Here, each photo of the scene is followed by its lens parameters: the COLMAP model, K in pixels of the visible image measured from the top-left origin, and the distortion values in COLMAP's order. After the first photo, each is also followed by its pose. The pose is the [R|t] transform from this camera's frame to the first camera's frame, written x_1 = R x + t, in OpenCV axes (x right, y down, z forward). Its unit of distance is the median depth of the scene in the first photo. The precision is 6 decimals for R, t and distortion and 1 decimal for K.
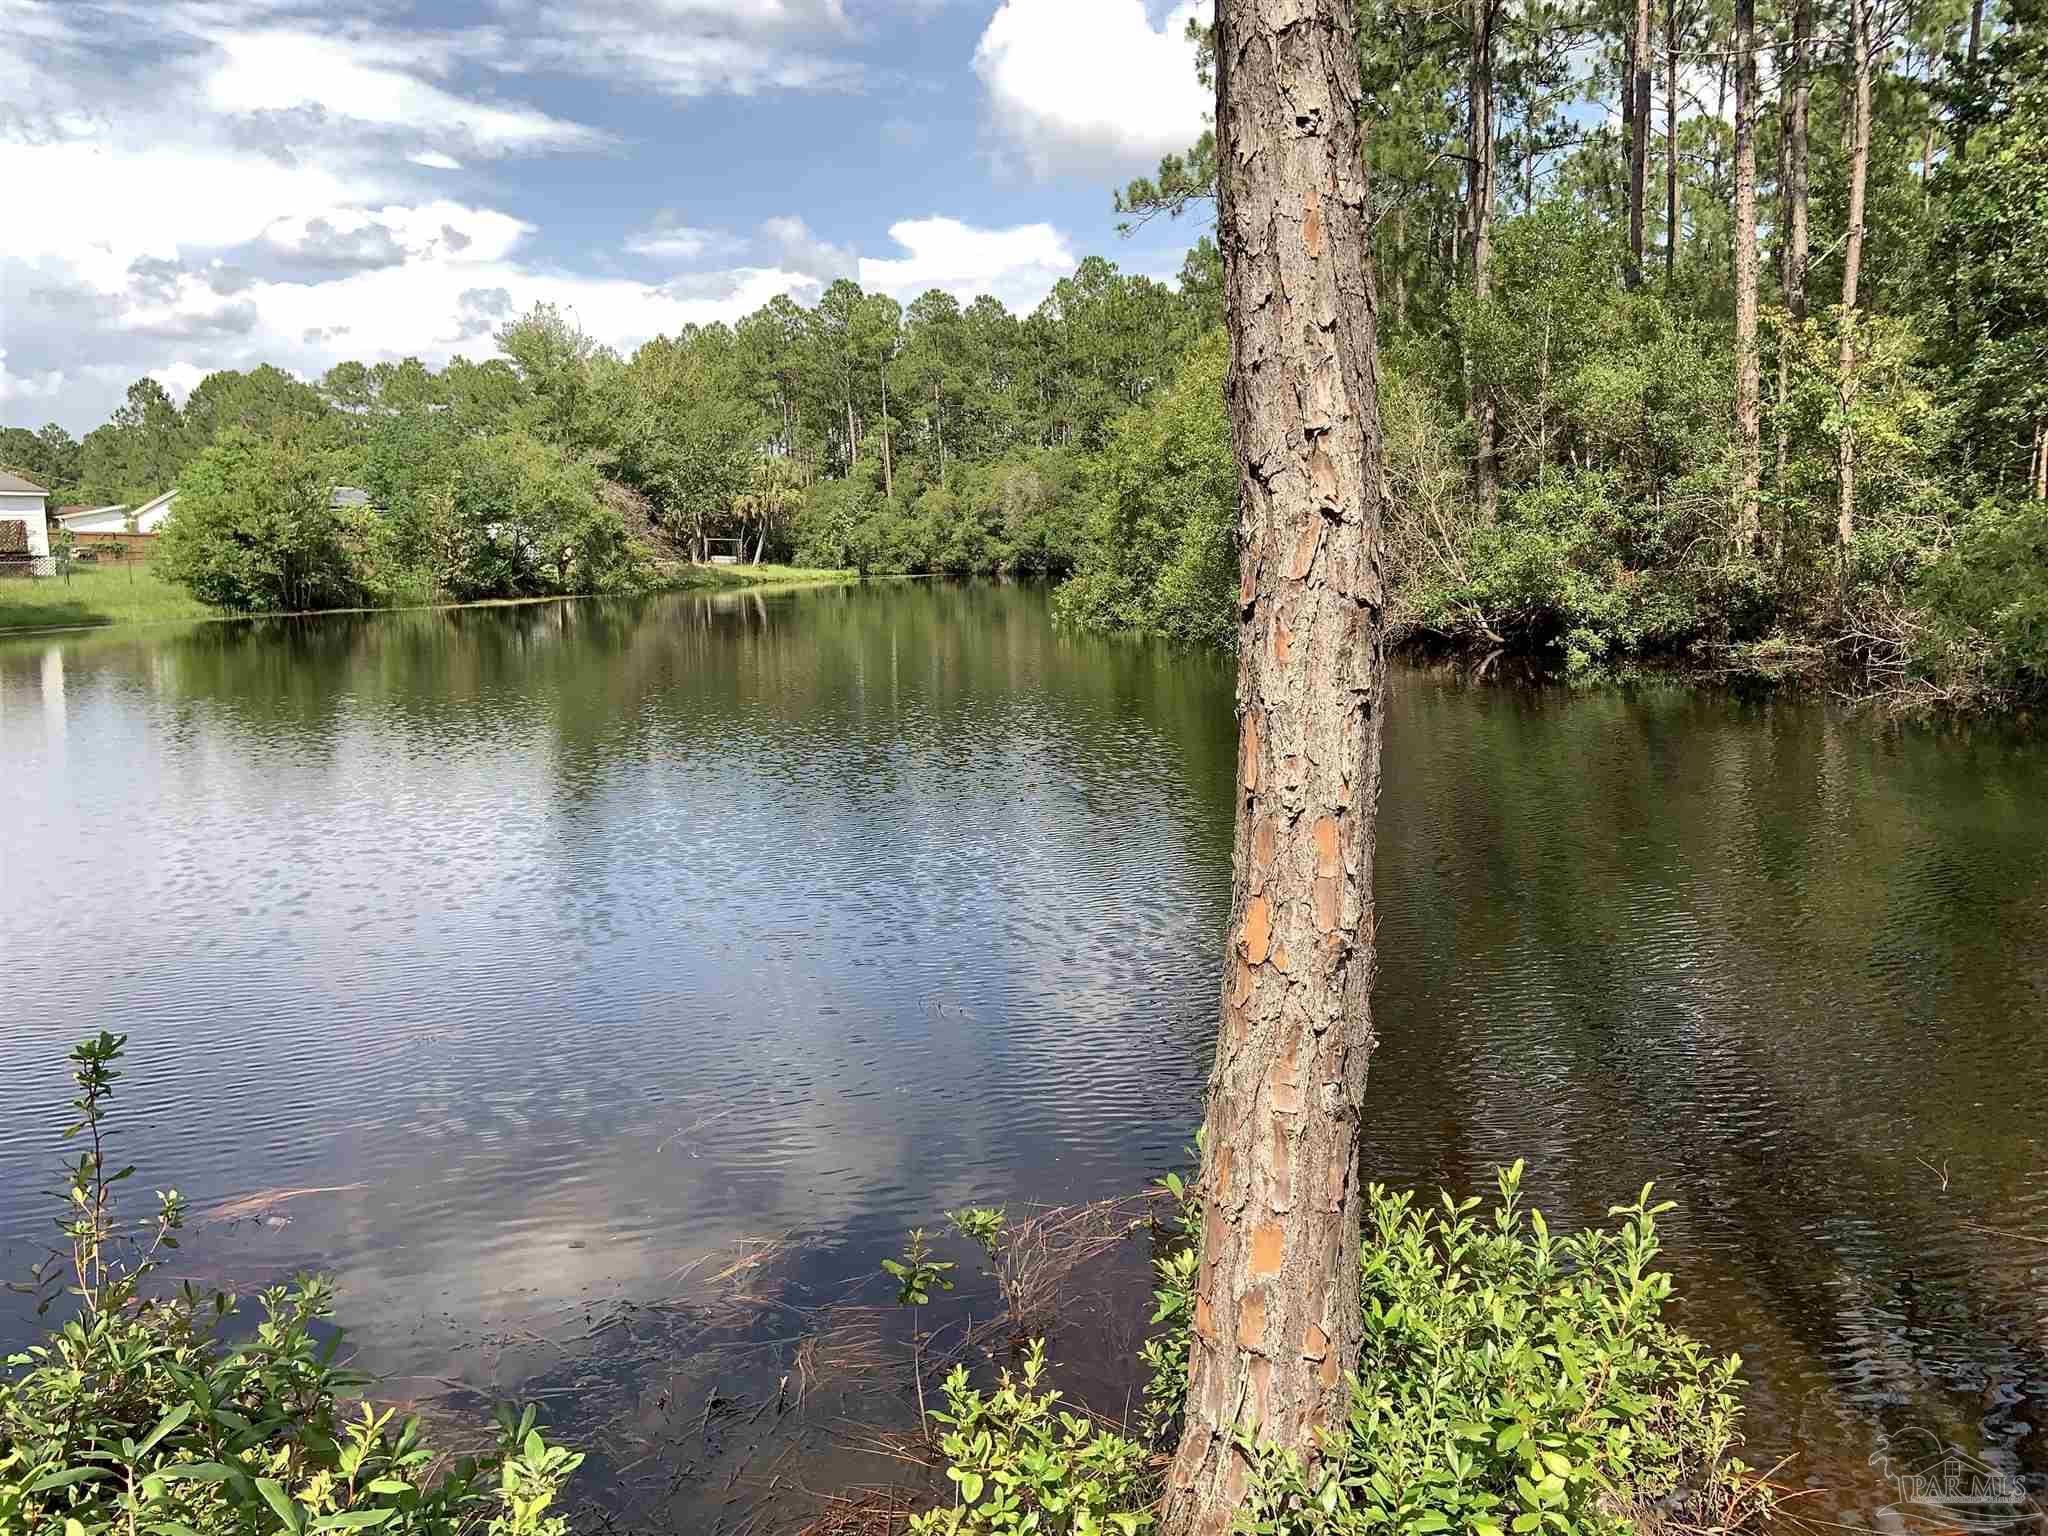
lens RADIAL K [[1575.5, 0, 994.1], [0, 1575.5, 757.8], [0, 0, 1]] dist [0.112151, -0.139770]
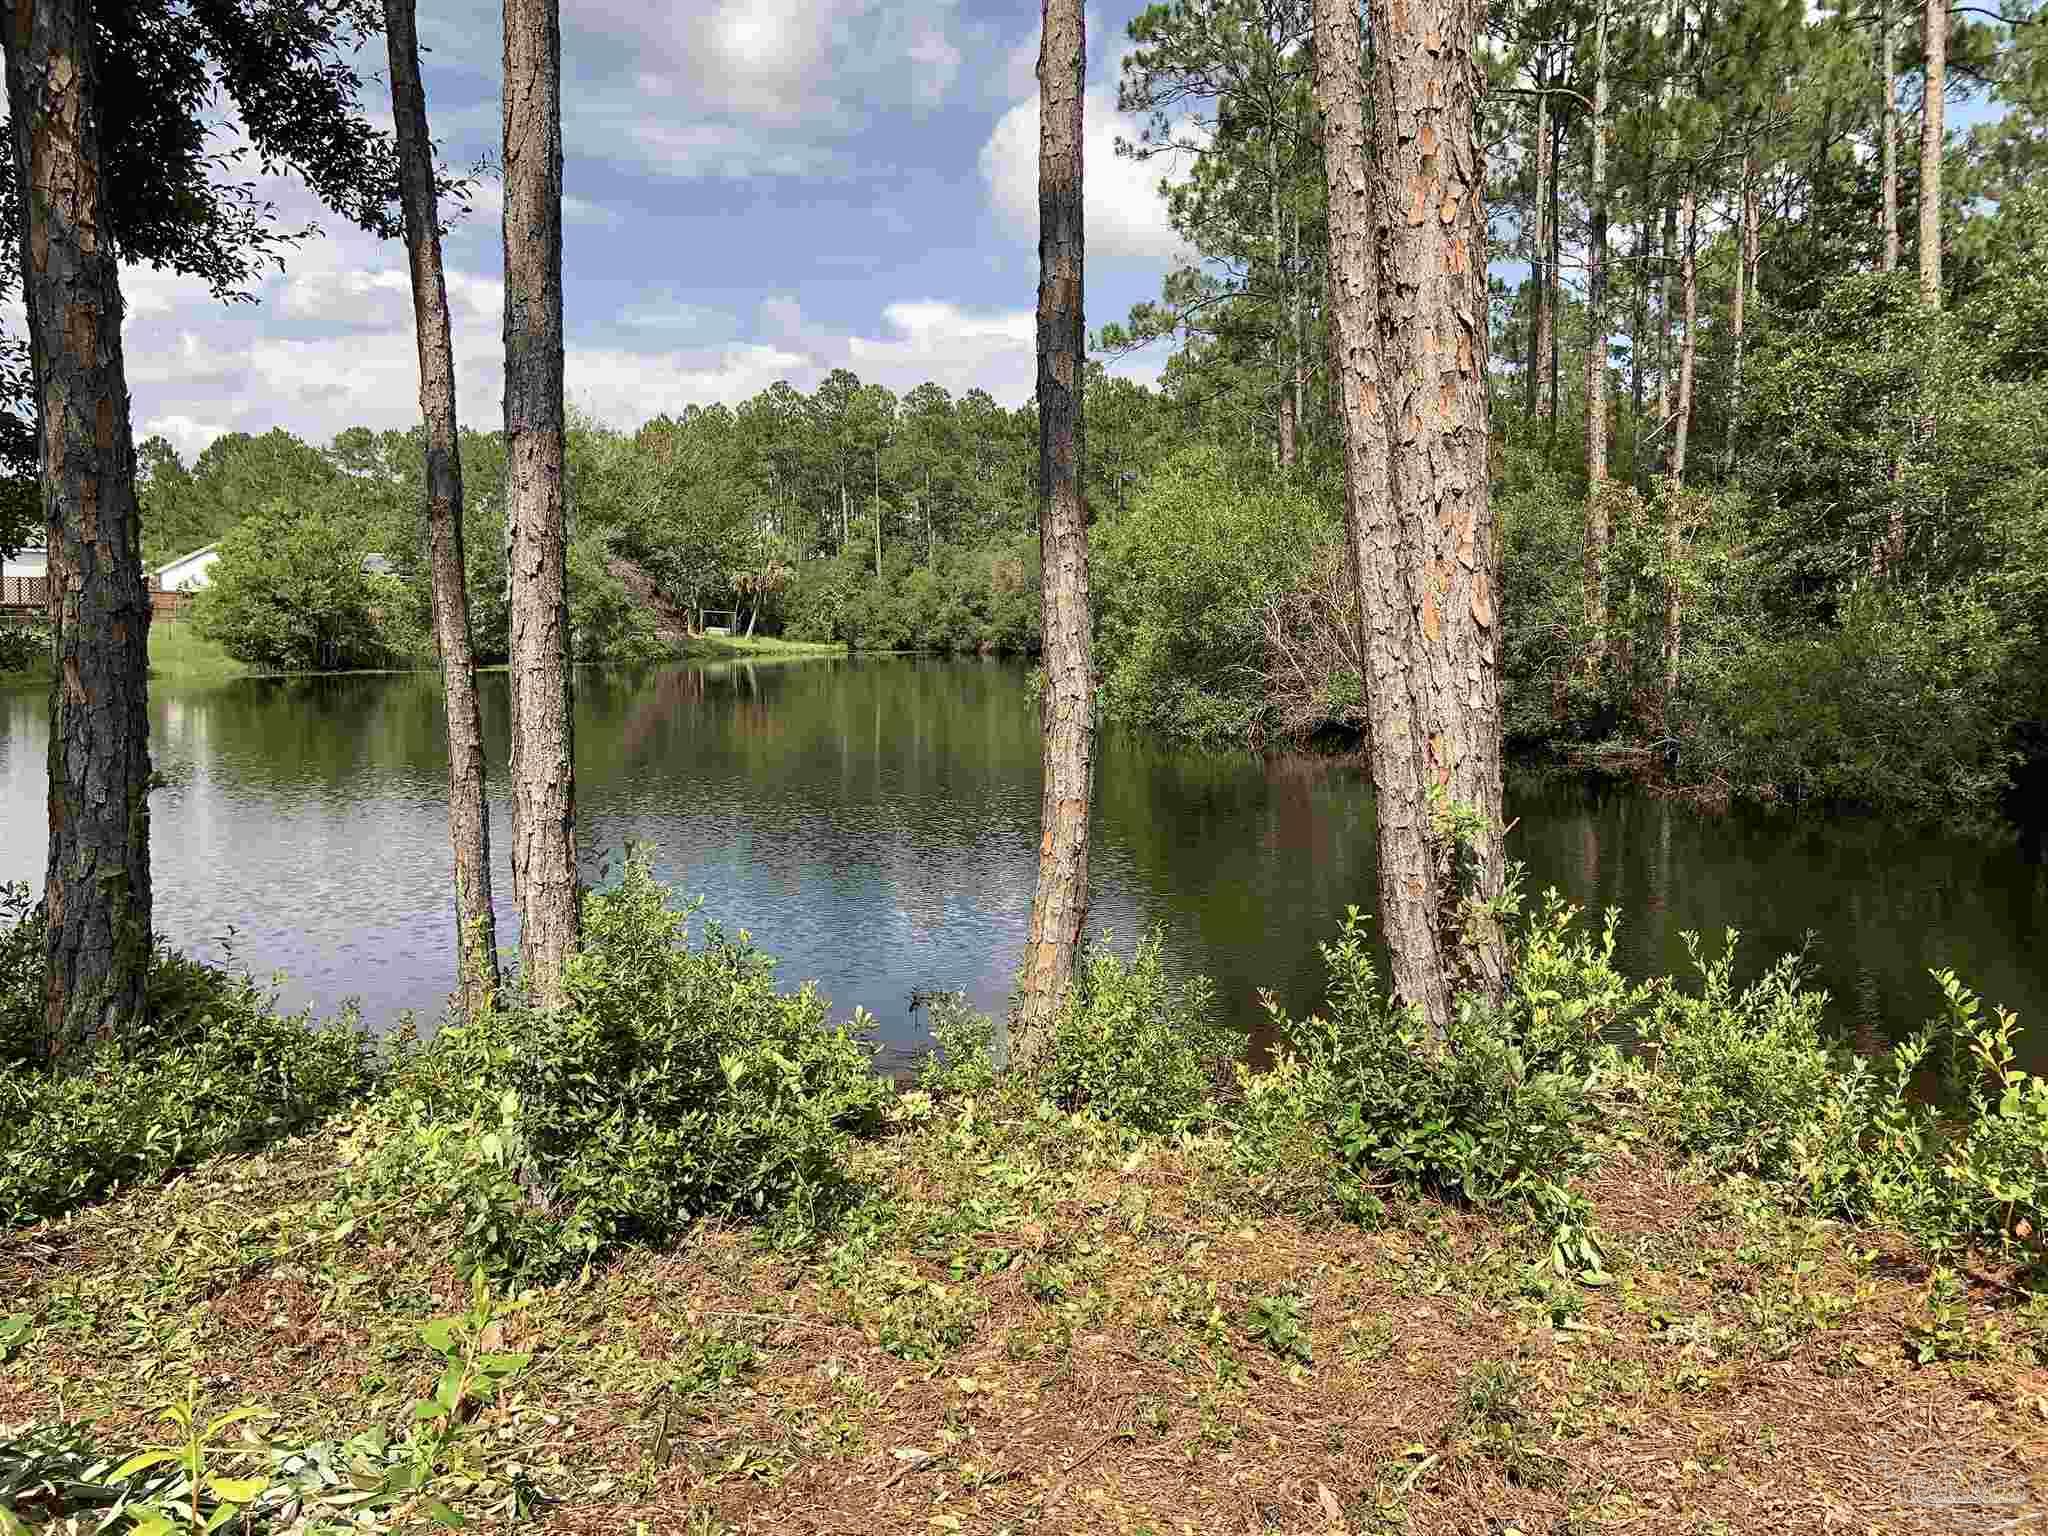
lens RADIAL K [[1575.5, 0, 1026.7], [0, 1575.5, 748.0], [0, 0, 1]] dist [0.112151, -0.139770]
pose [[0.998942, 0.032011, 0.033024, 0.002713], [-0.030191, 0.998073, -0.054204, 0.007960], [-0.034695, 0.053150, 0.997984, -0.151750]]
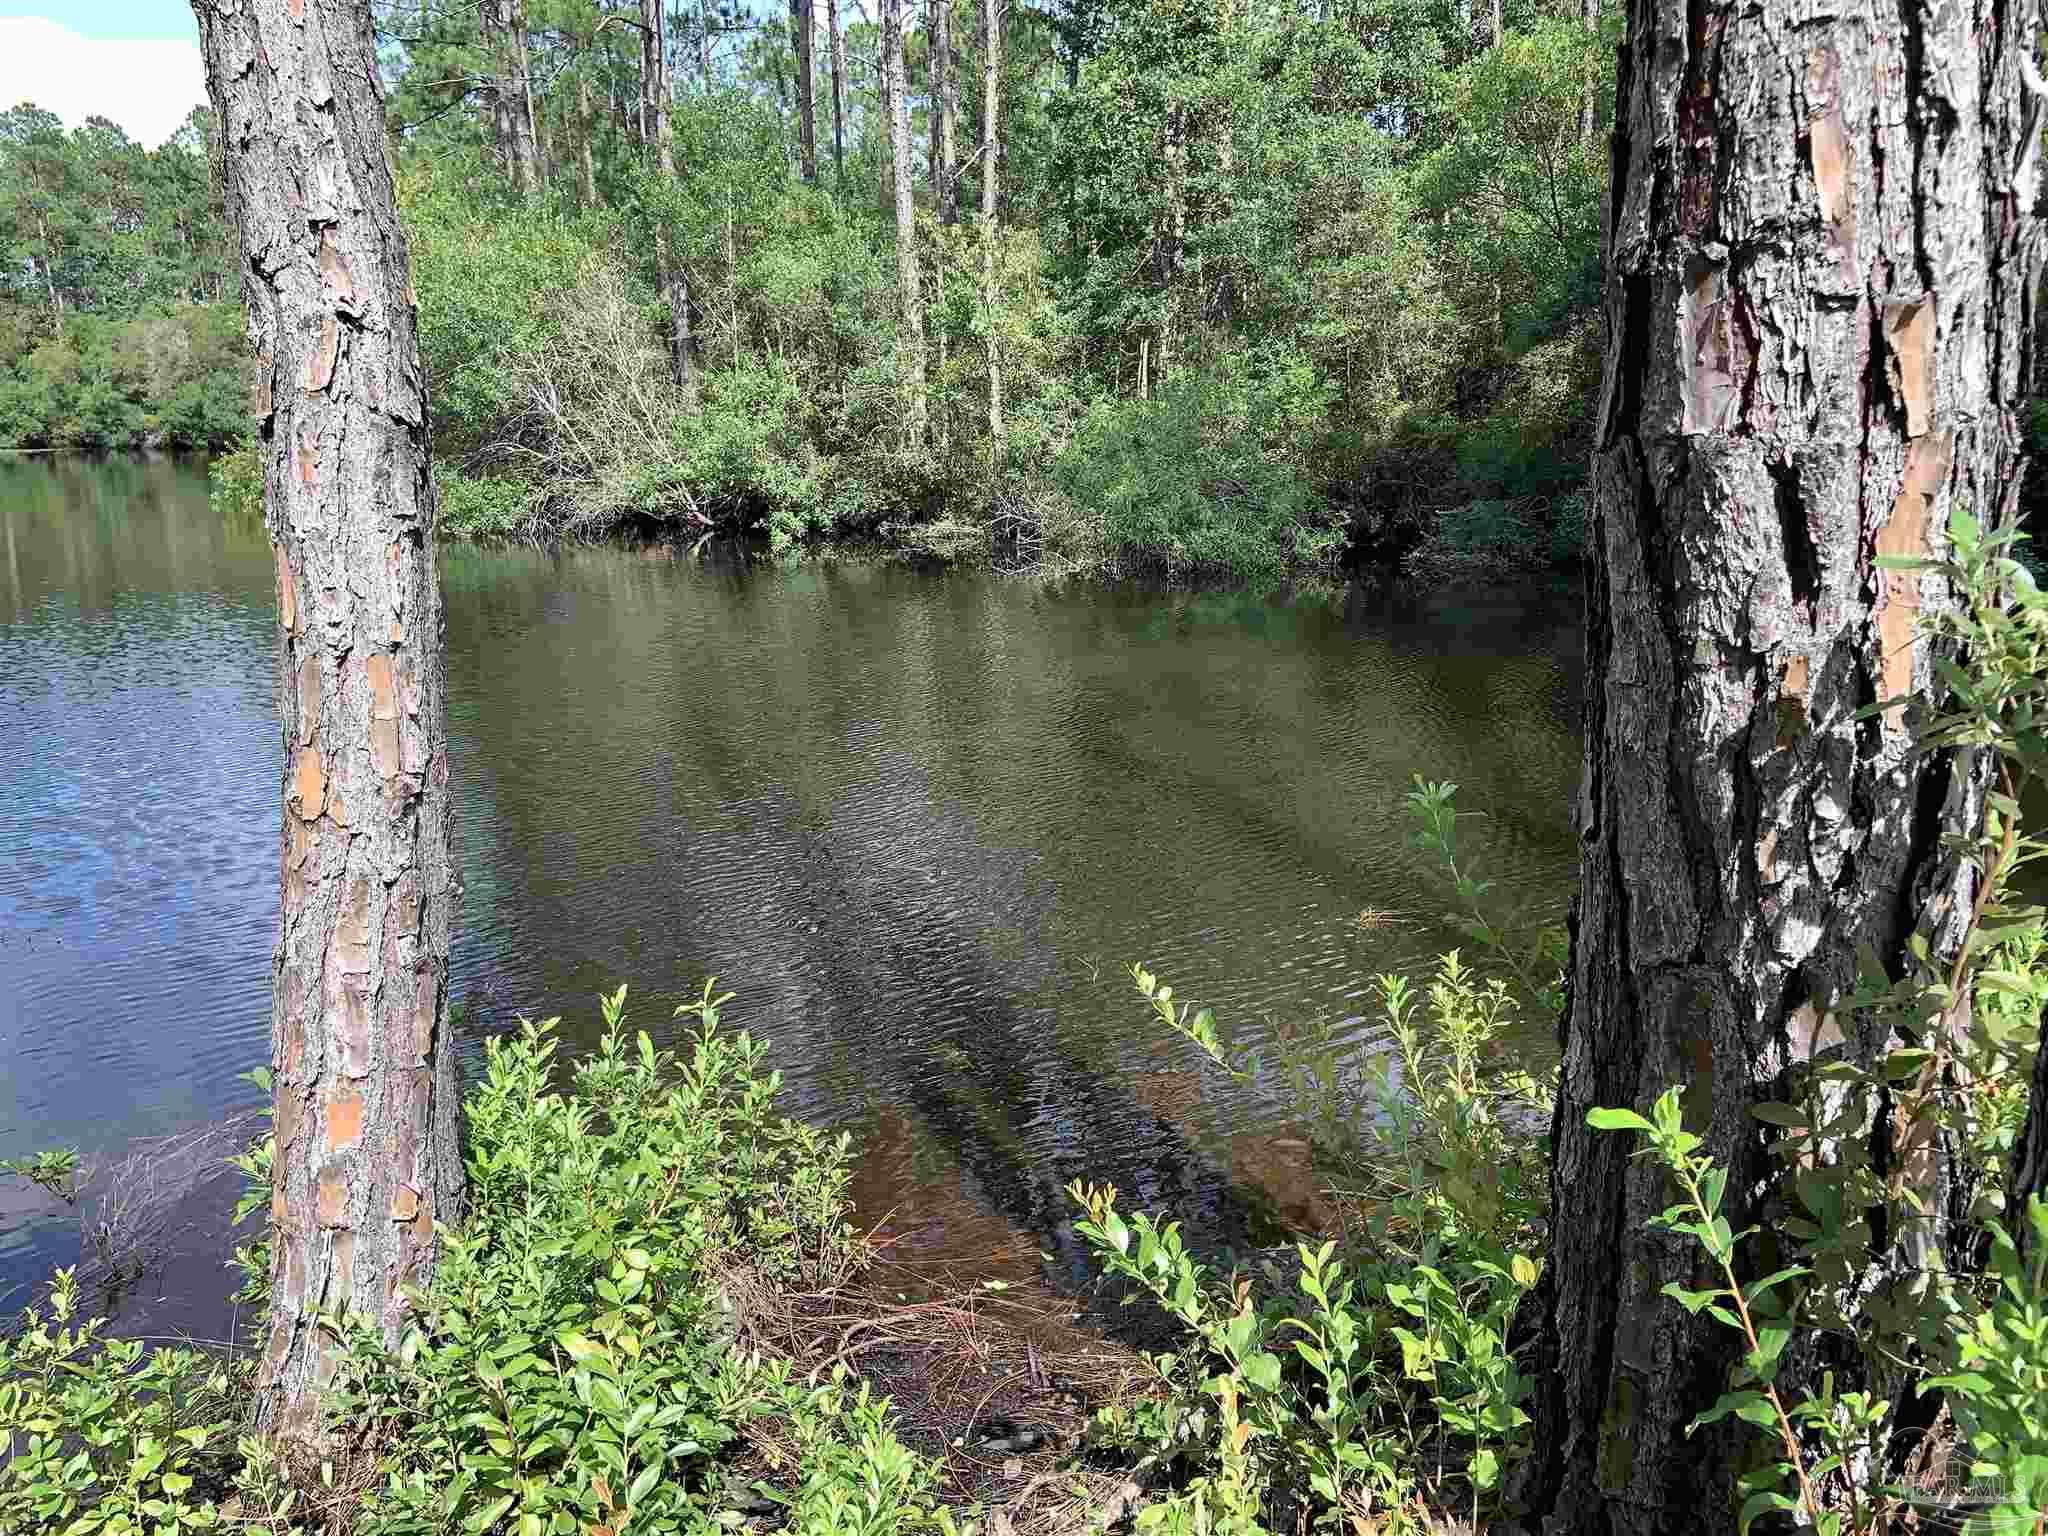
lens RADIAL K [[1575.5, 0, 1027.4], [0, 1575.5, 766.3], [0, 0, 1]] dist [0.112151, -0.139770]
pose [[0.880516, -0.080425, 0.467144, 0.008453], [0.045317, 0.995270, 0.085930, 0.003299], [-0.471845, -0.054493, 0.879996, -0.000766]]
